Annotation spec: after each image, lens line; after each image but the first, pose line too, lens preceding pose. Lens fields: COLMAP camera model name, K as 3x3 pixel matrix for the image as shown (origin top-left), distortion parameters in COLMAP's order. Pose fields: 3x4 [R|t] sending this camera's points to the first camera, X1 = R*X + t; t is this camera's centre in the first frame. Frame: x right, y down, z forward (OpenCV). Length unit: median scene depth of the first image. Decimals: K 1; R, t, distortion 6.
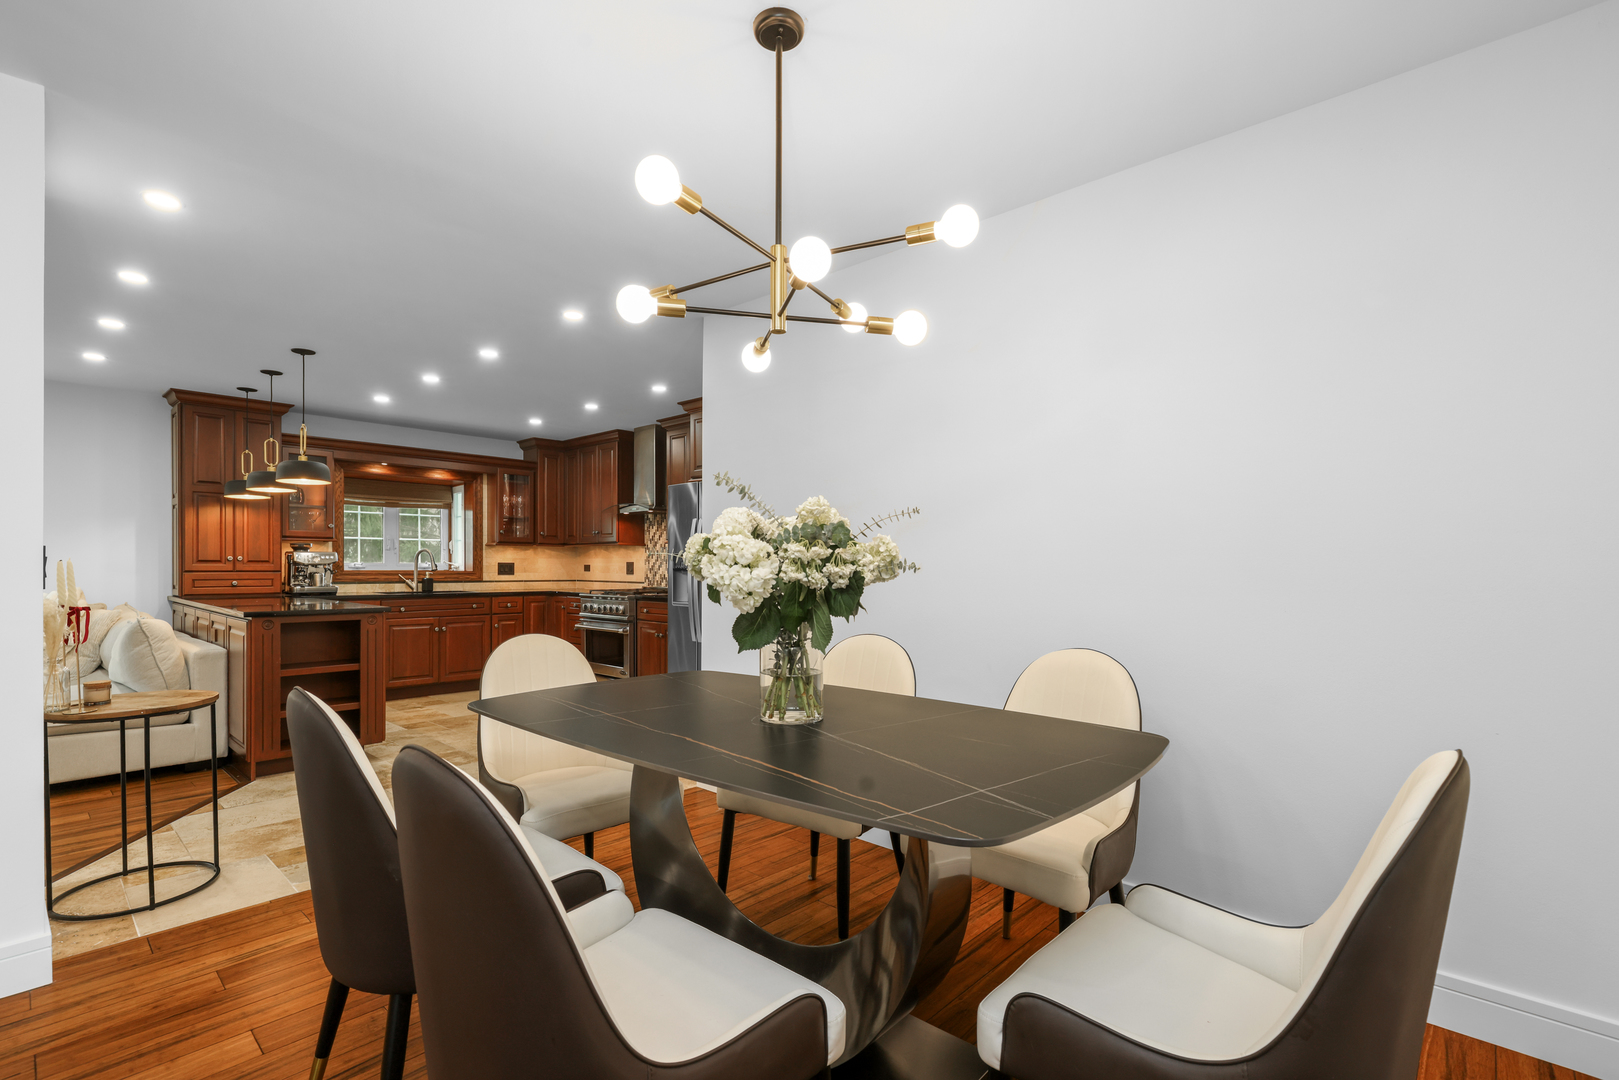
lens RADIAL K [[736.9, 0, 809.9], [0, 736.9, 573.0], [0, 0, 1]] dist [-0.000780, -0.000176]
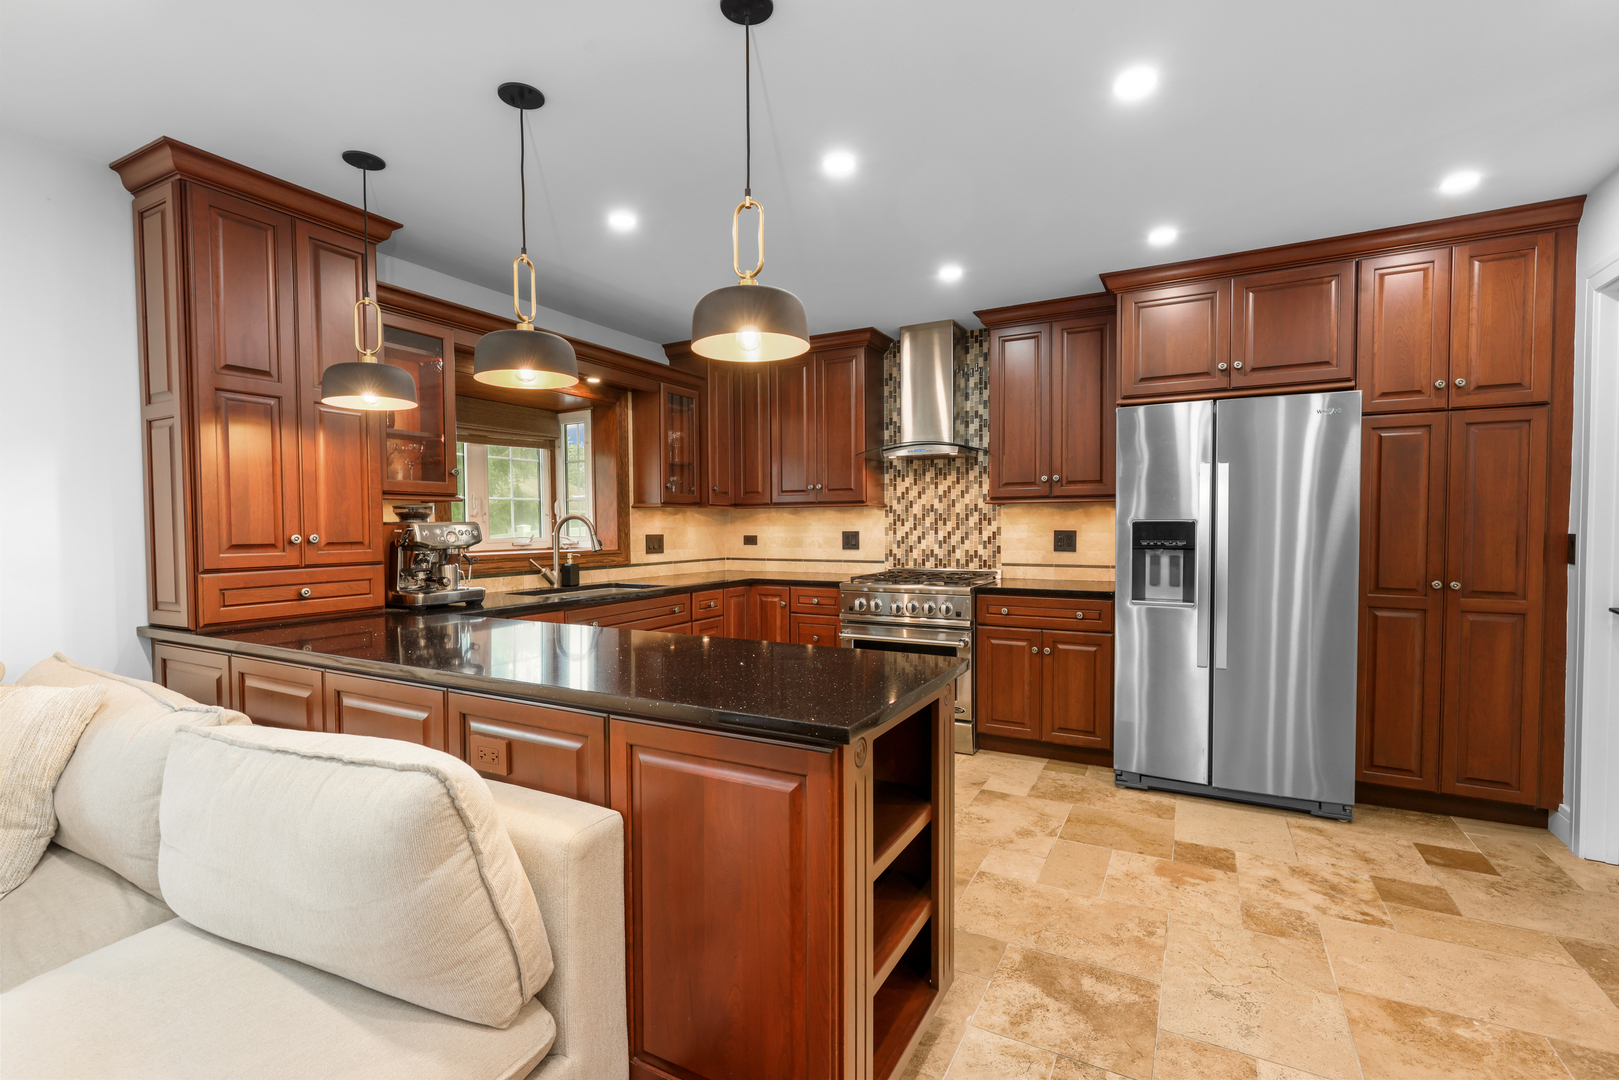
lens RADIAL K [[727.0, 0, 805.3], [0, 727.0, 547.4], [0, 0, 1]] dist [-0.002076, 0.000598]
pose [[0.970848, -0.017470, 0.239057, -0.466519], [0.012144, 0.999644, 0.023738, -0.017386], [-0.239387, -0.020143, 0.970715, 0.383278]]
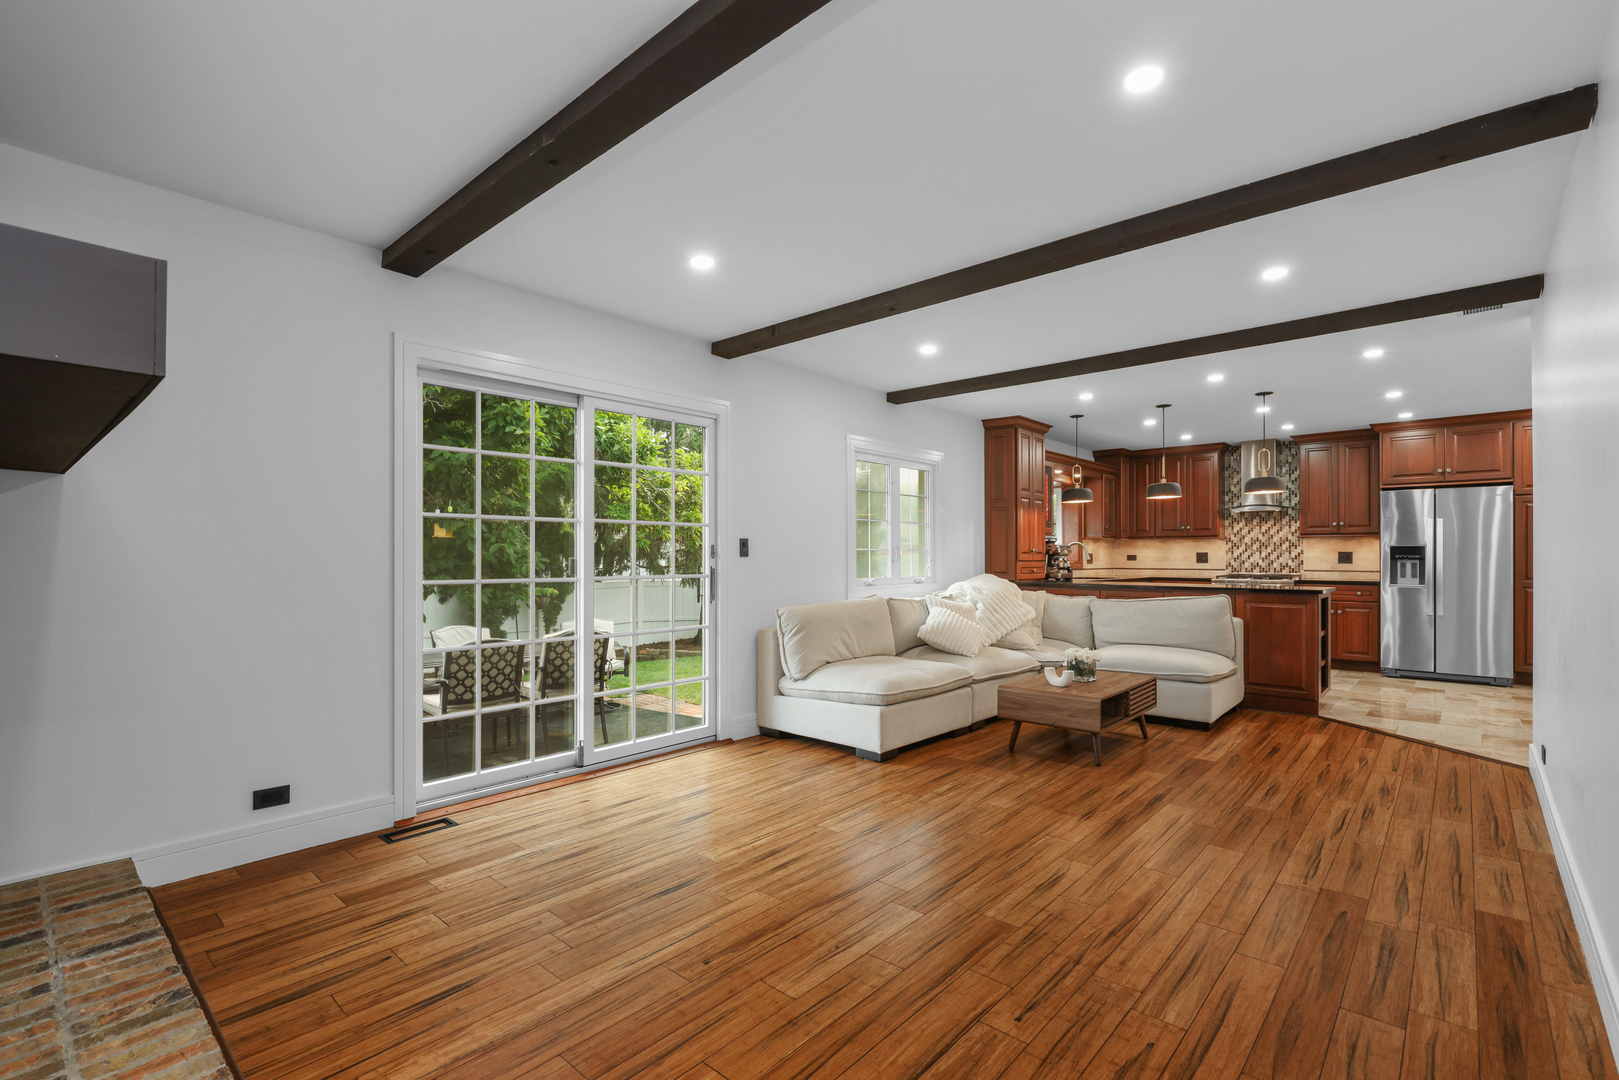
lens RADIAL K [[733.9, 0, 805.0], [0, 733.9, 556.5], [0, 0, 1]] dist [-0.000628, 0.000166]
pose [[0.999939, -0.004216, 0.010255, -0.943819], [0.004302, 0.999955, -0.008410, -0.001320], [-0.010219, 0.008454, 0.999912, -0.187018]]
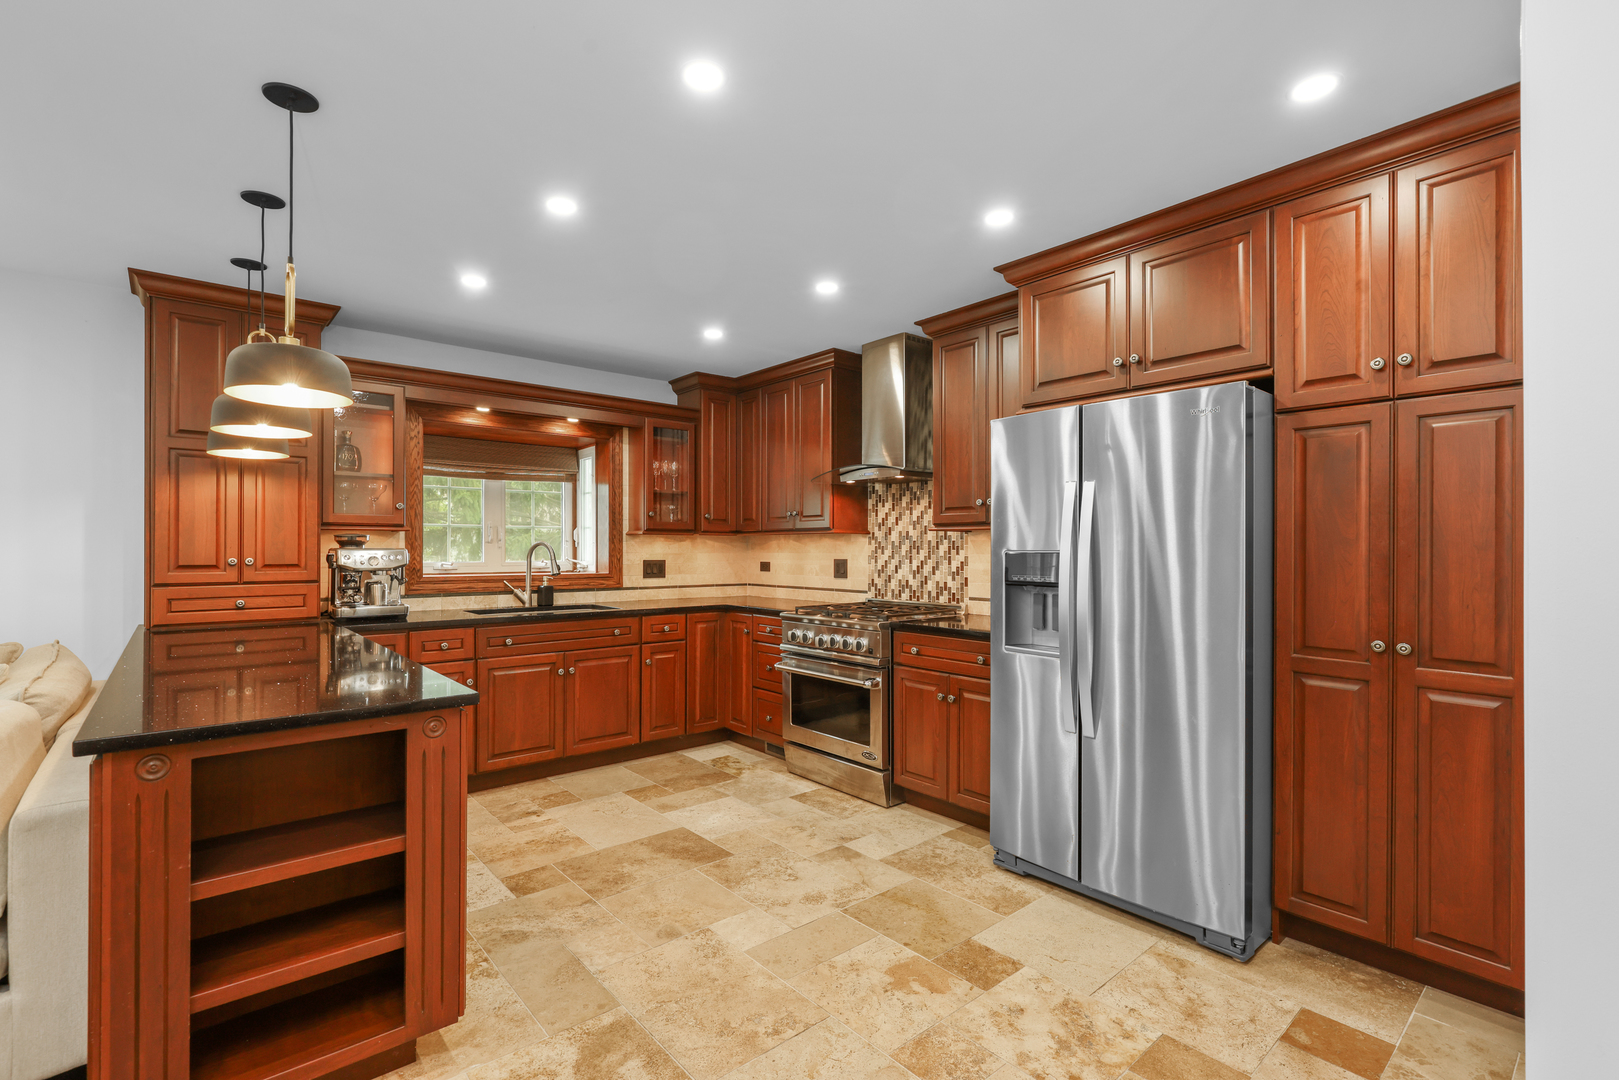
lens RADIAL K [[727.0, 0, 805.3], [0, 727.0, 547.4], [0, 0, 1]] dist [-0.002076, 0.000598]
pose [[0.992589, -0.003780, -0.121460, -0.207428], [0.002349, 0.999926, -0.011922, -0.018654], [0.121496, 0.011548, 0.992525, 0.380039]]
